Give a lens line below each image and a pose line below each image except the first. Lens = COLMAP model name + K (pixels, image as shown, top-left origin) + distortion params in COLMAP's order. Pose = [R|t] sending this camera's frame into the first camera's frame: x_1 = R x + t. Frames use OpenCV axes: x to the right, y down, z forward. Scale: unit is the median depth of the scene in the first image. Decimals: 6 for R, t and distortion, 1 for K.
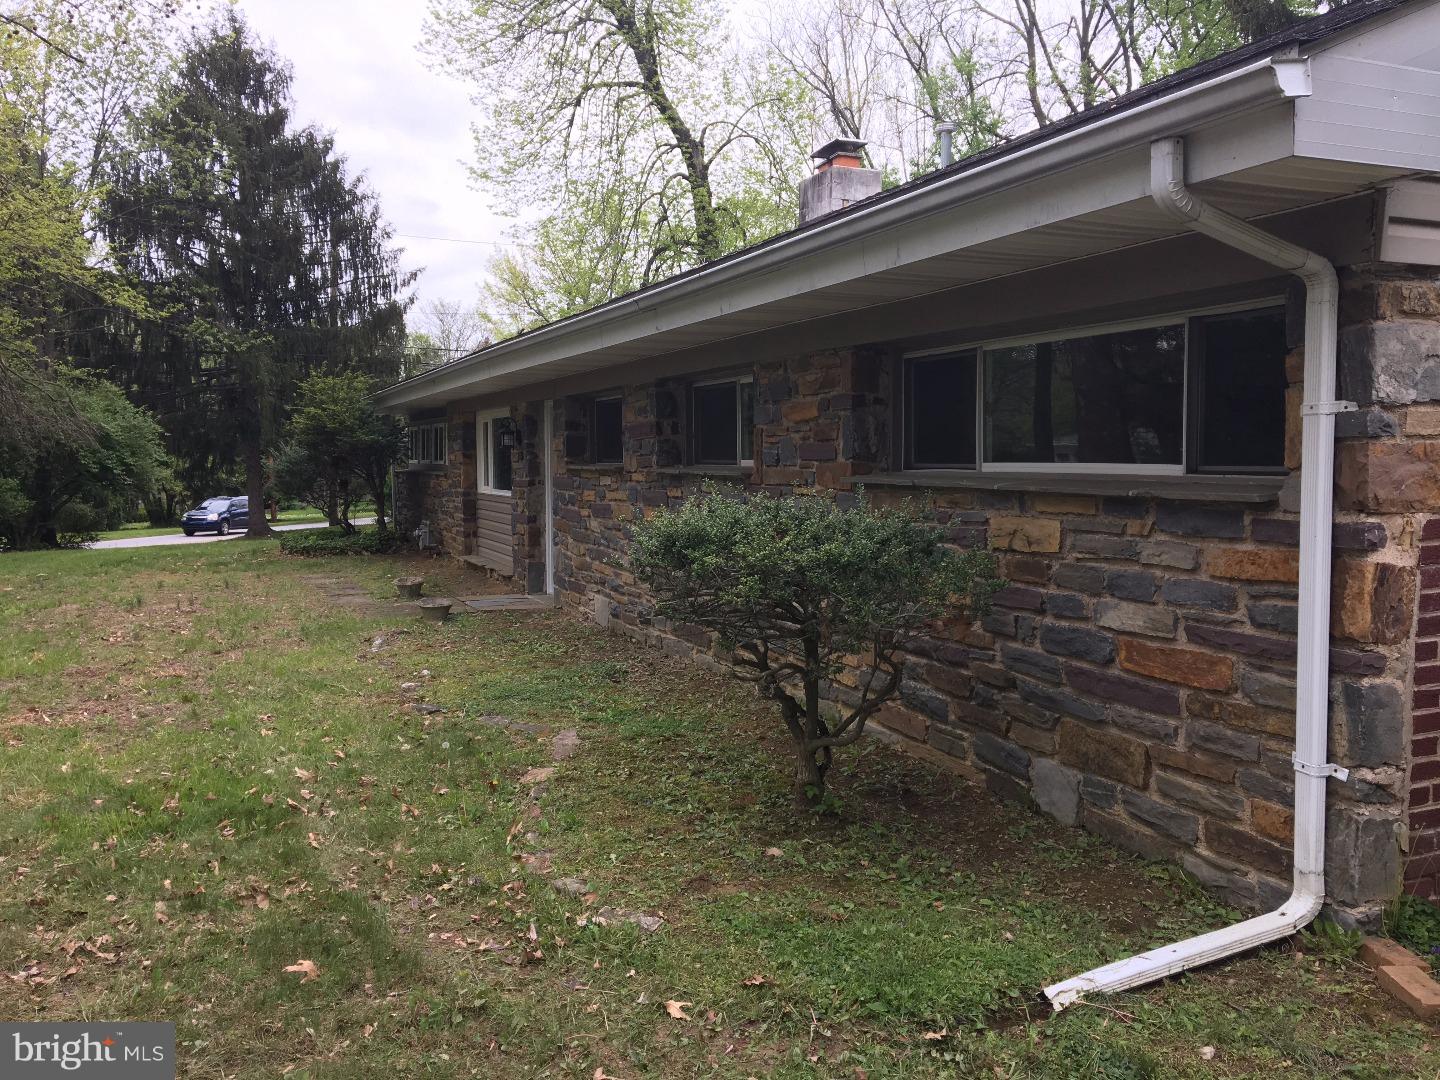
lens RADIAL K [[1204.2, 0, 711.6], [0, 1204.2, 533.4], [0, 0, 1]] dist [0.110580, -0.179542]
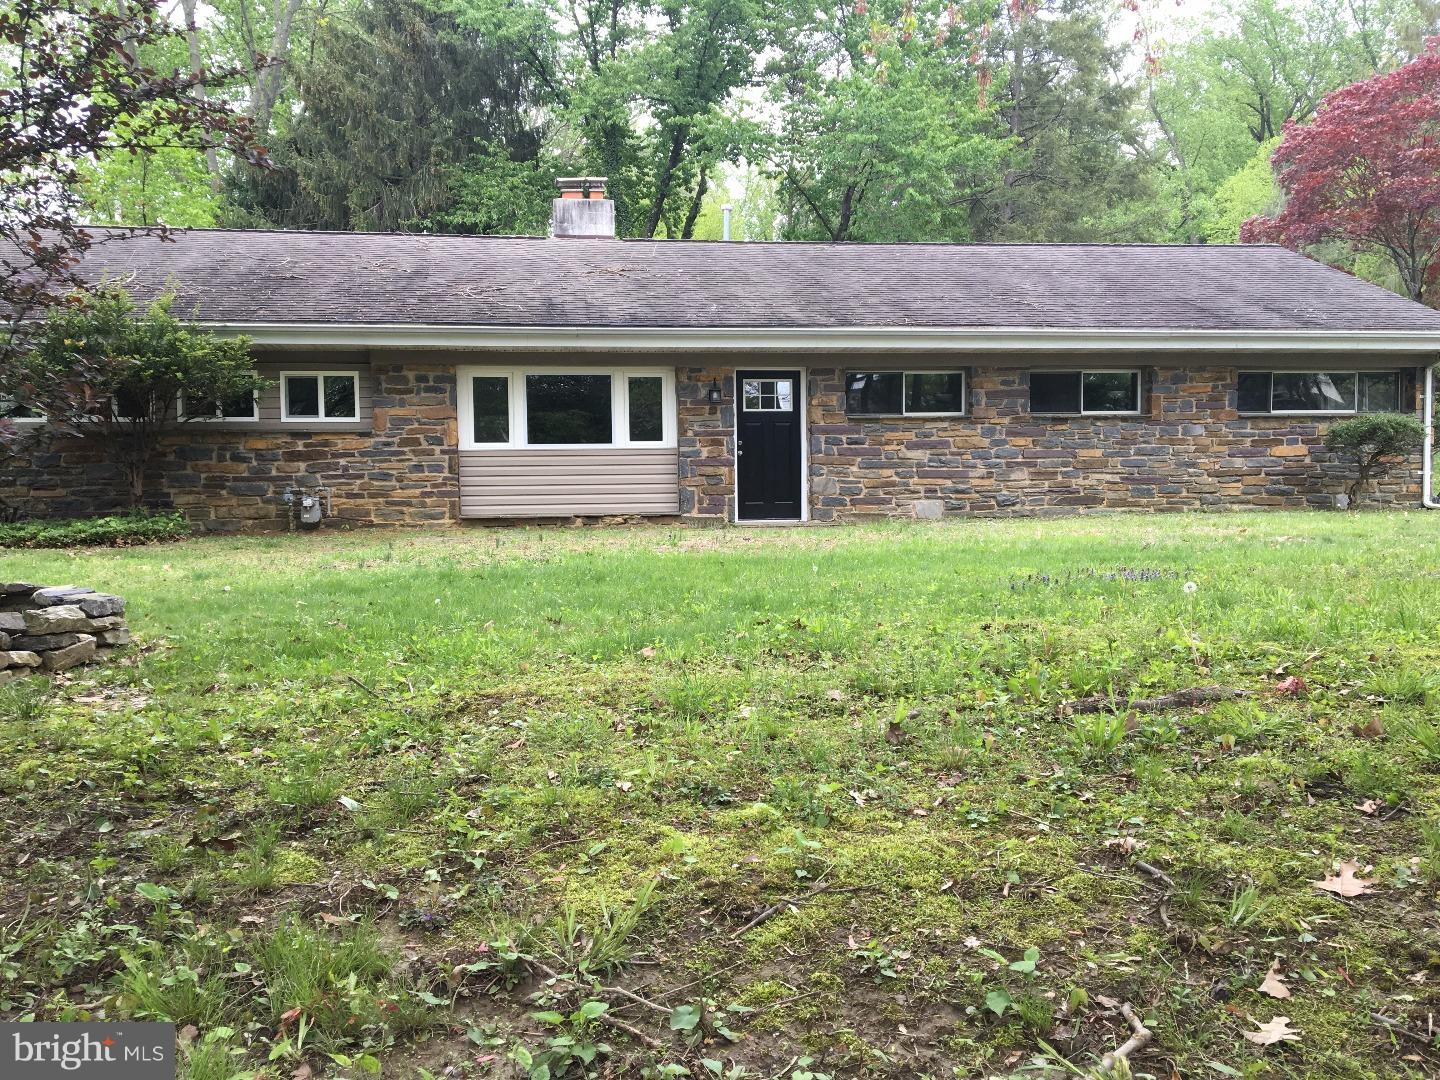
lens RADIAL K [[1204.2, 0, 711.6], [0, 1204.2, 533.4], [0, 0, 1]] dist [0.110580, -0.179542]
pose [[0.232837, -0.048242, 0.971318, -3.549503], [0.073656, 0.996775, 0.031850, 0.053691], [-0.969722, 0.064127, 0.235640, 1.935247]]
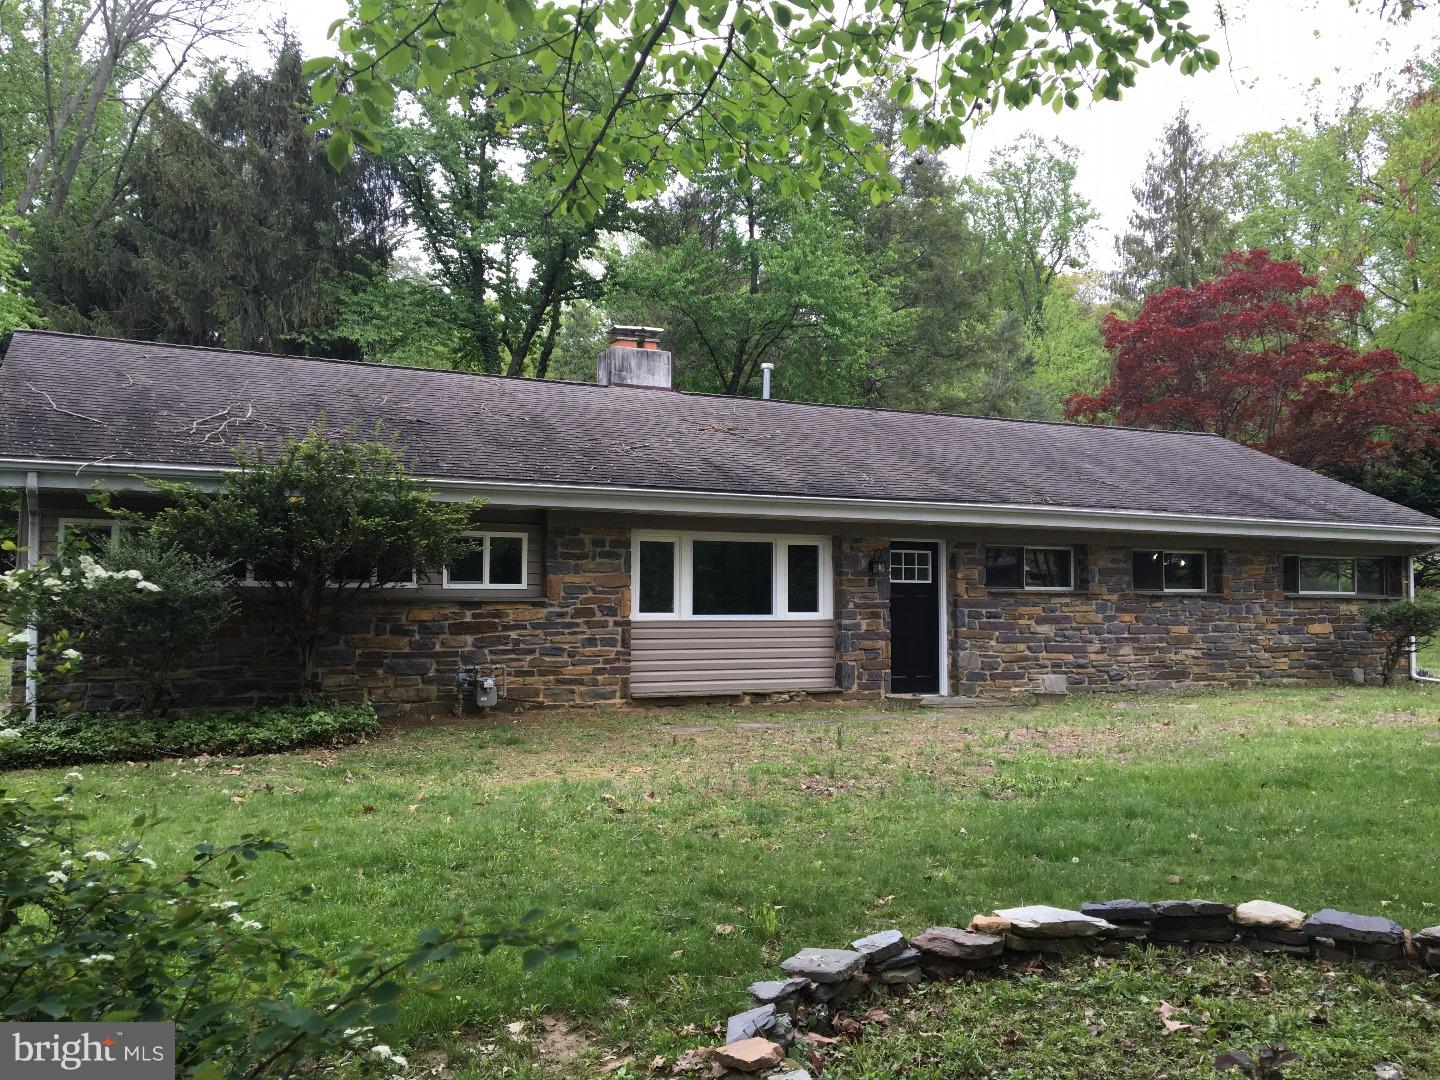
lens RADIAL K [[1204.2, 0, 711.6], [0, 1204.2, 533.4], [0, 0, 1]] dist [0.110580, -0.179542]
pose [[-0.060449, 0.054453, 0.996685, -3.493213], [0.057314, 0.997053, -0.050997, -0.159565], [-0.996524, 0.054041, -0.063392, 3.265901]]
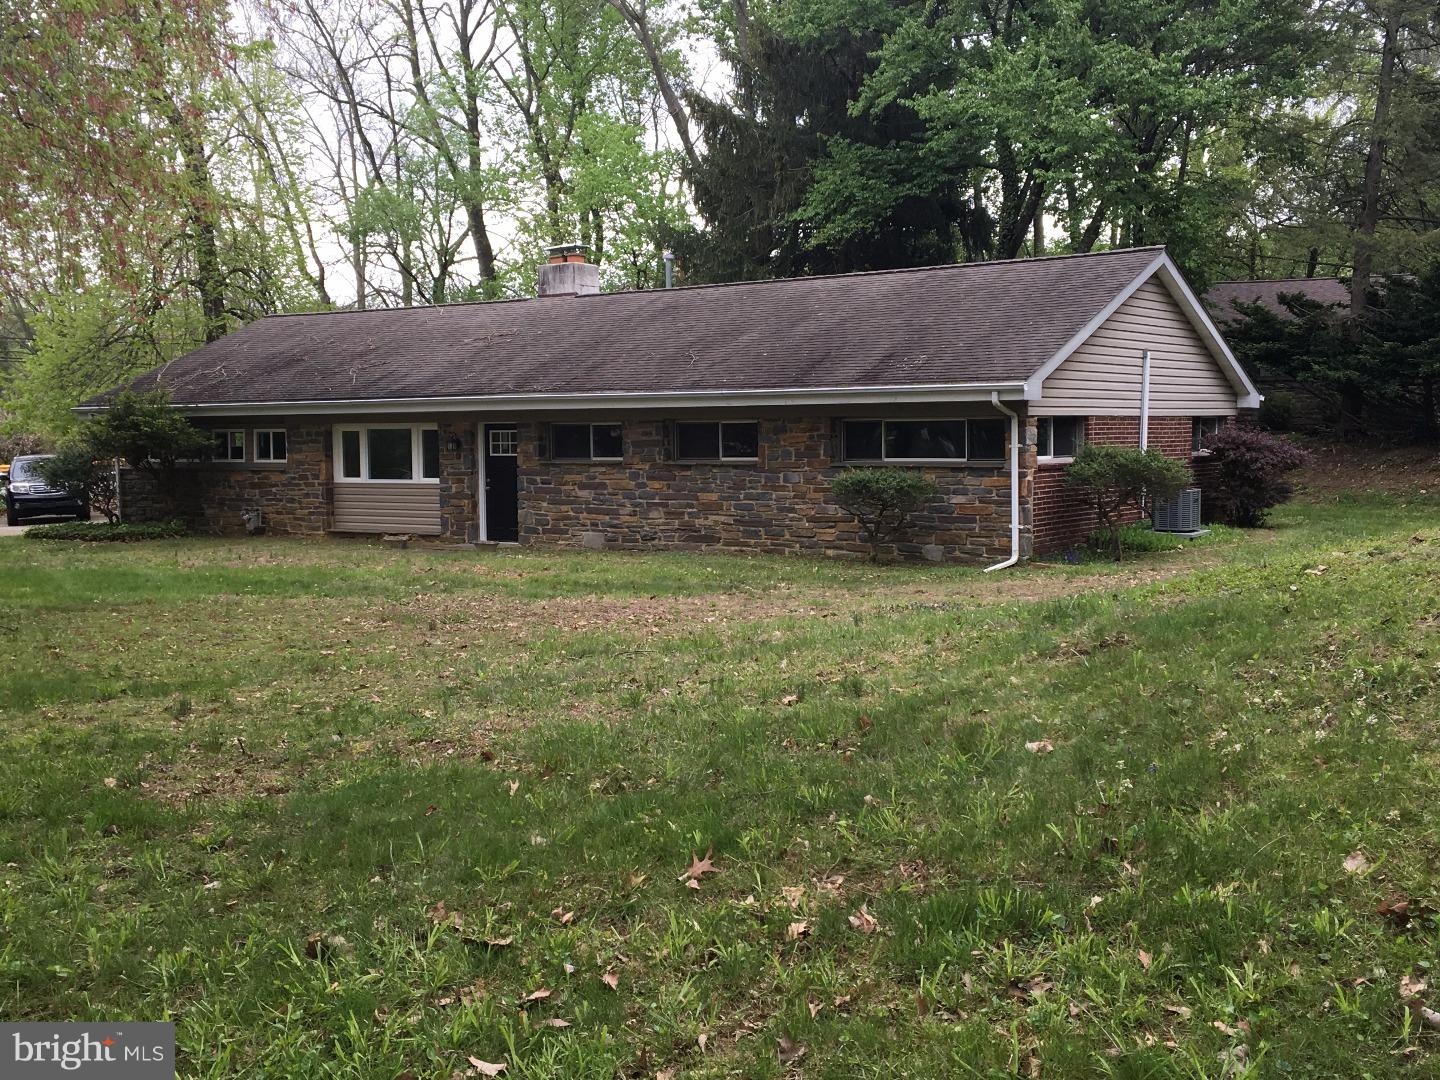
lens RADIAL K [[1641.5, 0, 720.0], [0, 1641.5, 540.0], [0, 0, 1]] dist [0.054535, 0.003316]
pose [[0.840845, -0.044383, 0.539453, -2.729427], [0.044665, 0.998923, 0.012566, 0.088155], [-0.539430, 0.013529, 0.841922, -2.586693]]
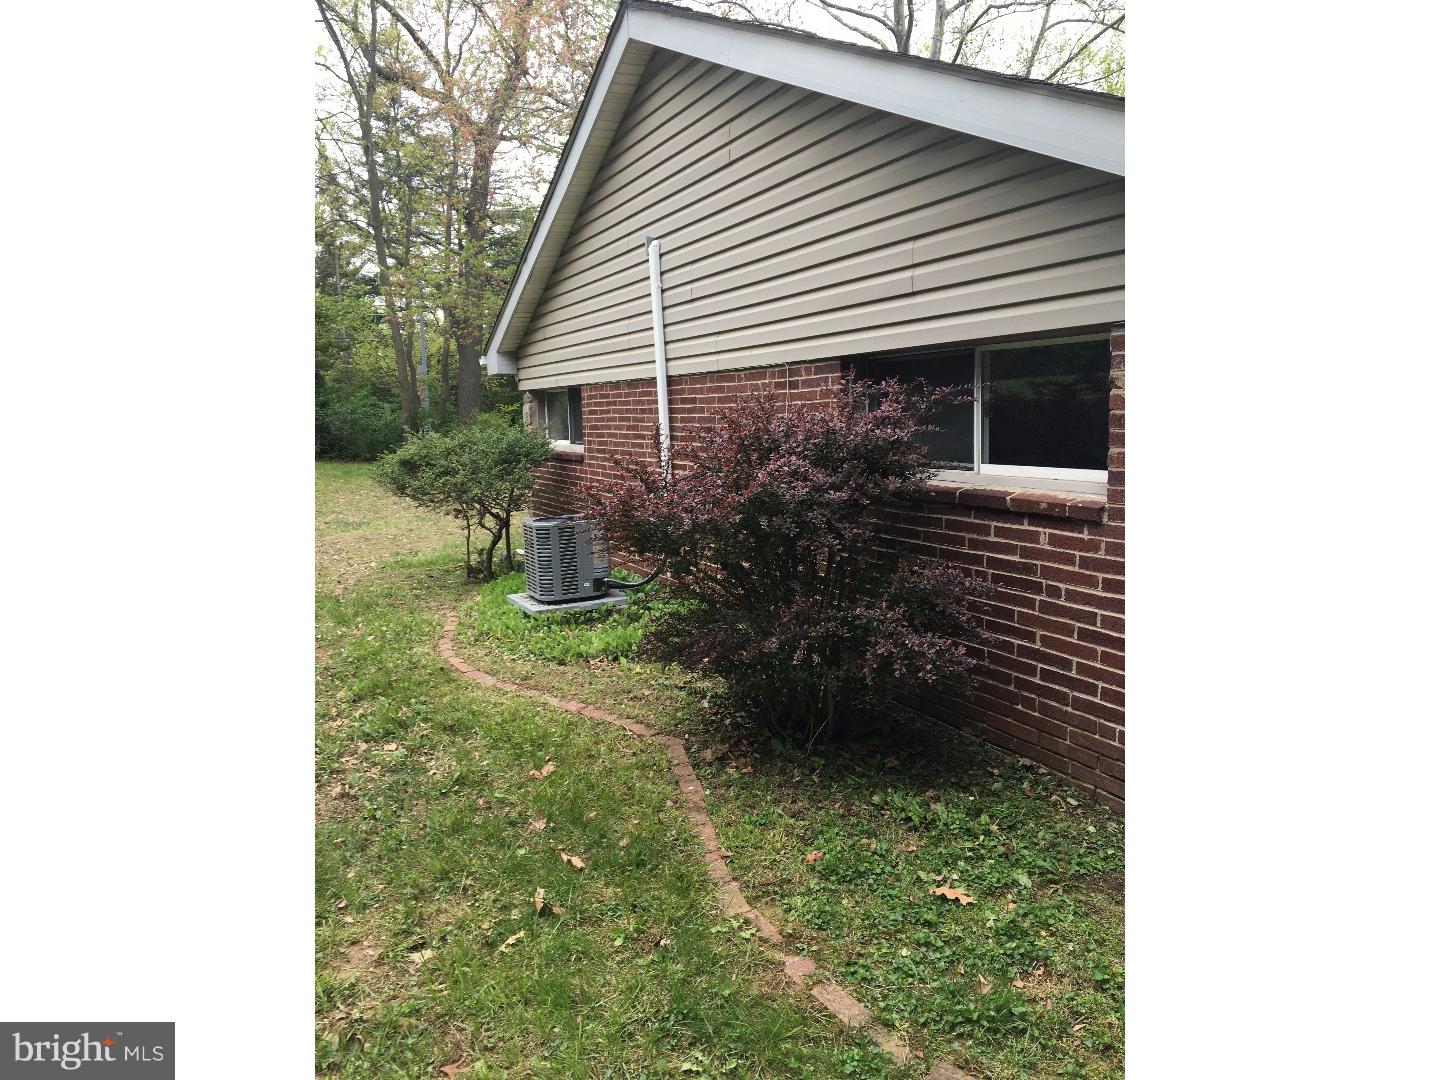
lens RADIAL K [[1204.2, 0, 711.6], [0, 1204.2, 533.4], [0, 0, 1]] dist [0.110580, -0.179542]
pose [[-0.015114, 0.086491, -0.996138, 3.125970], [-0.049083, 0.994987, 0.087136, -0.099385], [0.998680, 0.050210, -0.010793, 1.189647]]
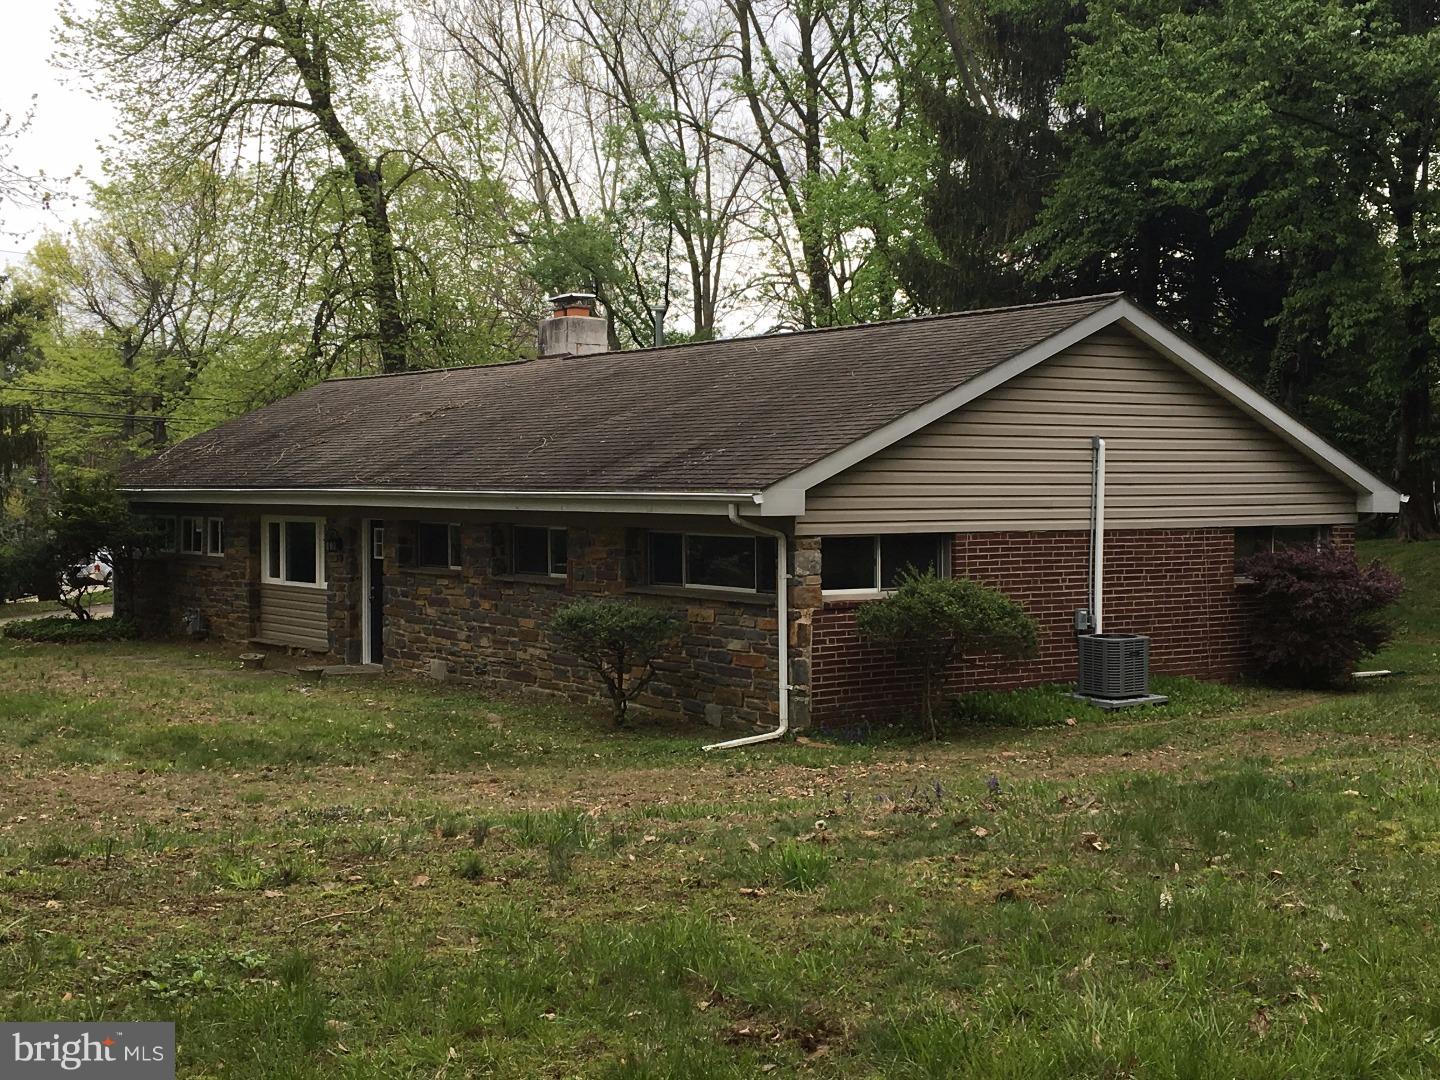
lens RADIAL K [[1969.3, 0, 720.0], [0, 1969.3, 540.0], [0, 0, 1]] dist [0.090497, -0.033988]
pose [[0.974008, -0.007922, 0.226375, -0.641119], [0.015587, 0.999363, -0.032093, -0.024214], [-0.225976, 0.034787, 0.973511, -3.055251]]
